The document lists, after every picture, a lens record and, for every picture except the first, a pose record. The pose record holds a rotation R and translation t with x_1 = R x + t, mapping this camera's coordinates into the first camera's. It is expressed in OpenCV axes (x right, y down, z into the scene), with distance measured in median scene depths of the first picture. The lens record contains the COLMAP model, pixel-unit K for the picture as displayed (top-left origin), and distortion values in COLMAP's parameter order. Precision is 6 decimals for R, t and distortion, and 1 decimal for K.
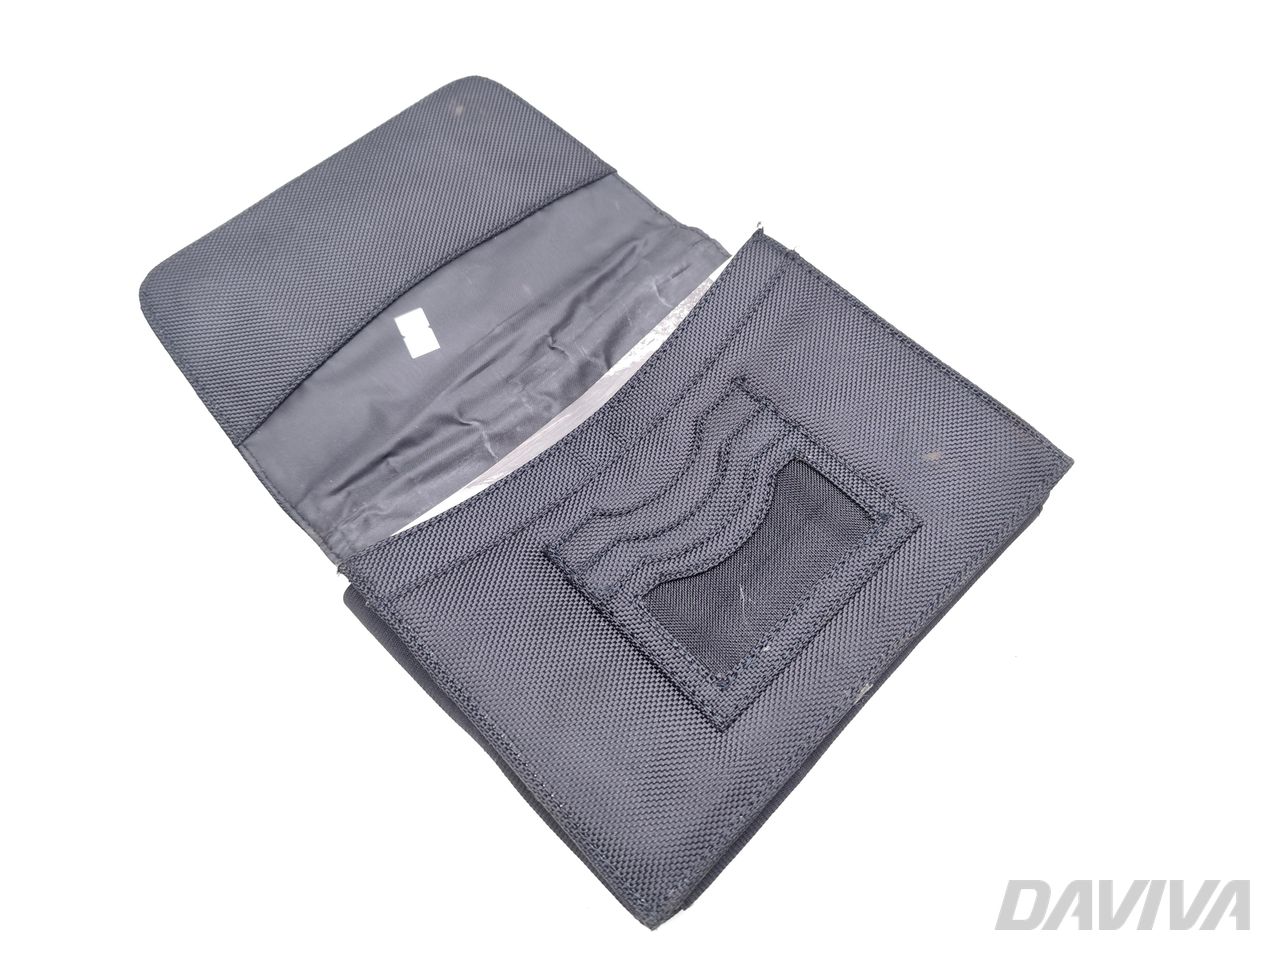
lens RADIAL K [[841.0, 0, 640.0], [0, 841.0, 480.0], [0, 0, 1]] dist [0.002843, -0.000270]
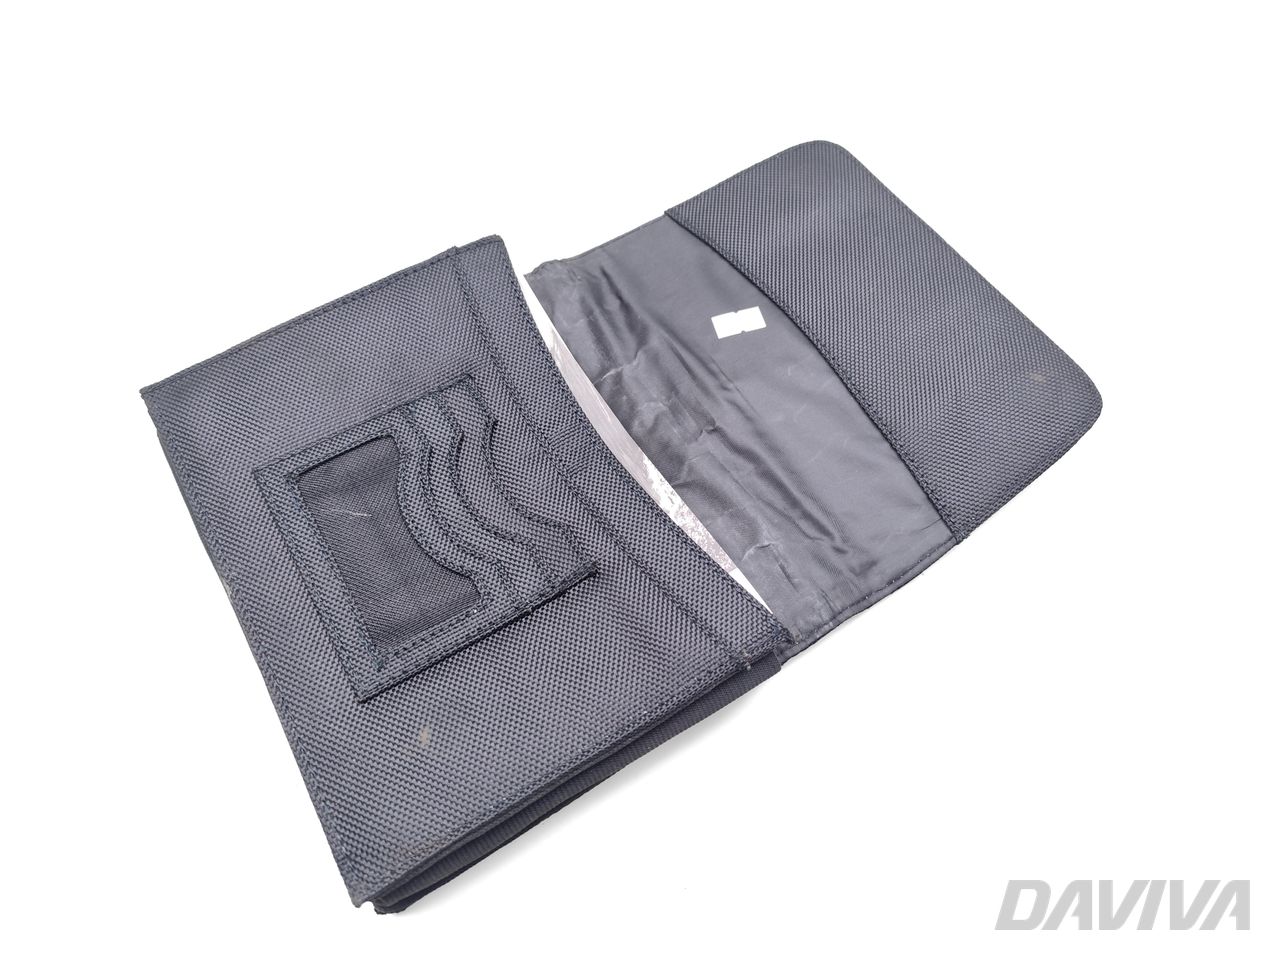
lens RADIAL K [[841.0, 0, 640.0], [0, 841.0, 480.0], [0, 0, 1]] dist [0.002843, -0.000270]
pose [[-0.206355, 0.856948, -0.472289, 0.421661], [-0.890259, 0.035859, 0.454041, -0.538011], [0.406026, 0.514153, 0.755506, 0.275148]]
